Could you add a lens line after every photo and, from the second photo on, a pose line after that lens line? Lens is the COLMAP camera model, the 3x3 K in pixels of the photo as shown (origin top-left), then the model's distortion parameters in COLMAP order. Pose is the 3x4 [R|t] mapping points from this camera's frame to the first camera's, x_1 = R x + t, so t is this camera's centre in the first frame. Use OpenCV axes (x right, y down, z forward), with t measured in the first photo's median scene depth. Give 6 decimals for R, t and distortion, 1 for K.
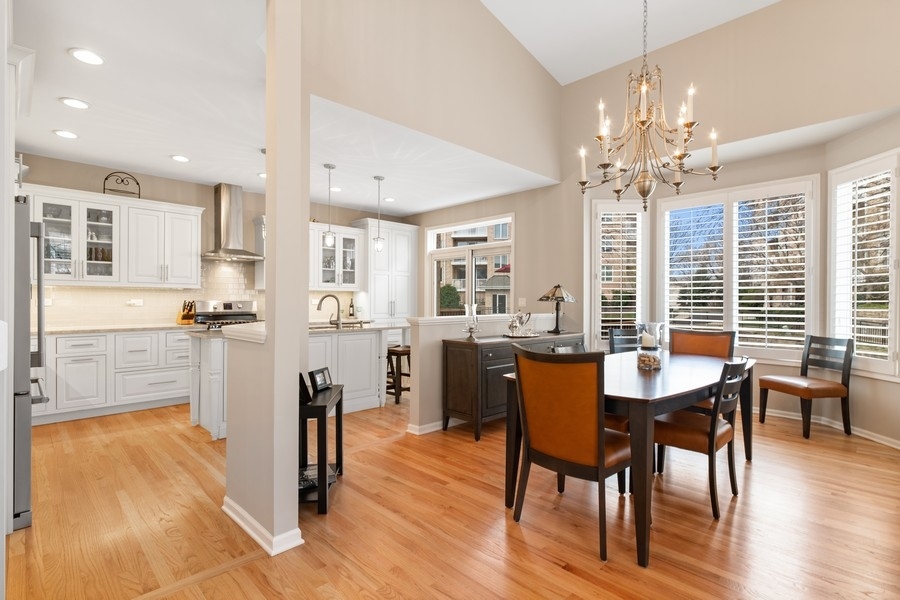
lens RADIAL K [[443.4, 0, 452.7], [0, 443.4, 302.9], [0, 0, 1]] dist [0.004634, 0.001056]
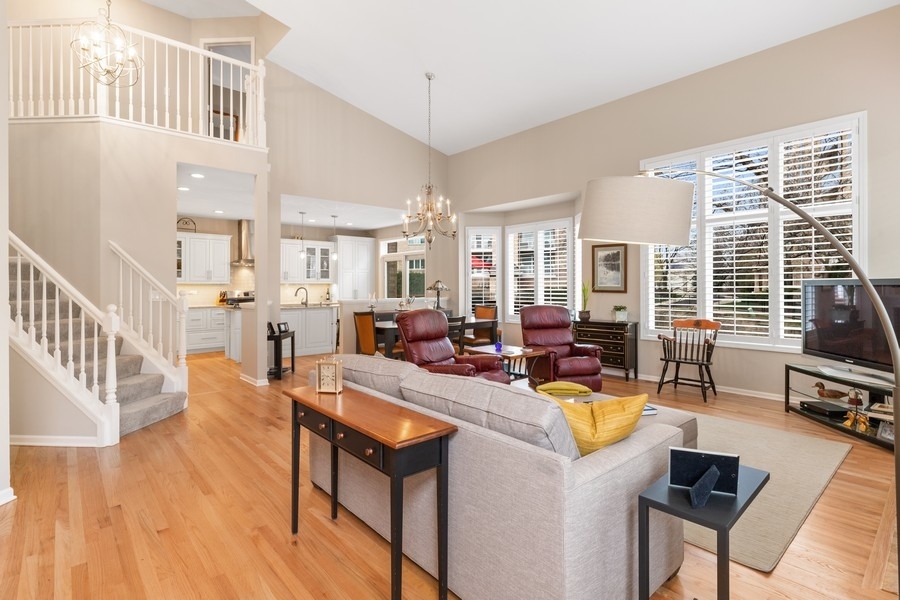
lens RADIAL K [[443.4, 0, 447.5], [0, 443.4, 290.6], [0, 0, 1]] dist [0.004634, 0.001056]
pose [[0.998167, -0.005677, -0.060260, 0.332315], [0.005948, 0.999973, 0.004311, -0.008136], [0.060234, -0.004662, 0.998173, -0.587949]]
